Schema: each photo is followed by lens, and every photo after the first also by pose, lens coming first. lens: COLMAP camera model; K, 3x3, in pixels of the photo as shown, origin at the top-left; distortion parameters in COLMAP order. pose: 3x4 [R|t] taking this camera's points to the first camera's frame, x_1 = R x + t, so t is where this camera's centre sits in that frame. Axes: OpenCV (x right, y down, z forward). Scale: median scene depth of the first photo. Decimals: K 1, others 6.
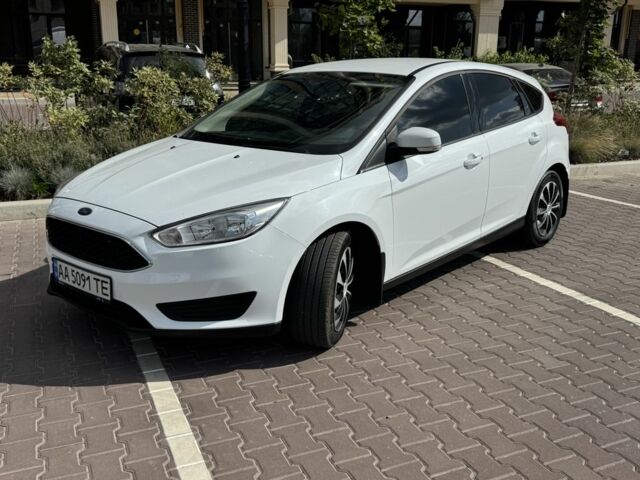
lens RADIAL K [[627.1, 0, 320.0], [0, 627.1, 240.0], [0, 0, 1]] dist [0.216932, -0.478640]
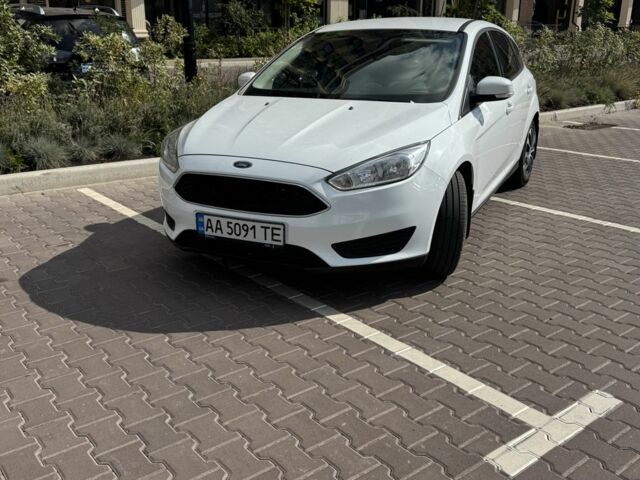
lens RADIAL K [[627.1, 0, 320.0], [0, 627.1, 240.0], [0, 0, 1]] dist [0.216932, -0.478640]
pose [[0.964983, -0.083064, 0.248812, -0.514304], [0.072046, 0.995988, 0.053085, 0.032951], [-0.252224, -0.033300, 0.967096, -0.034977]]
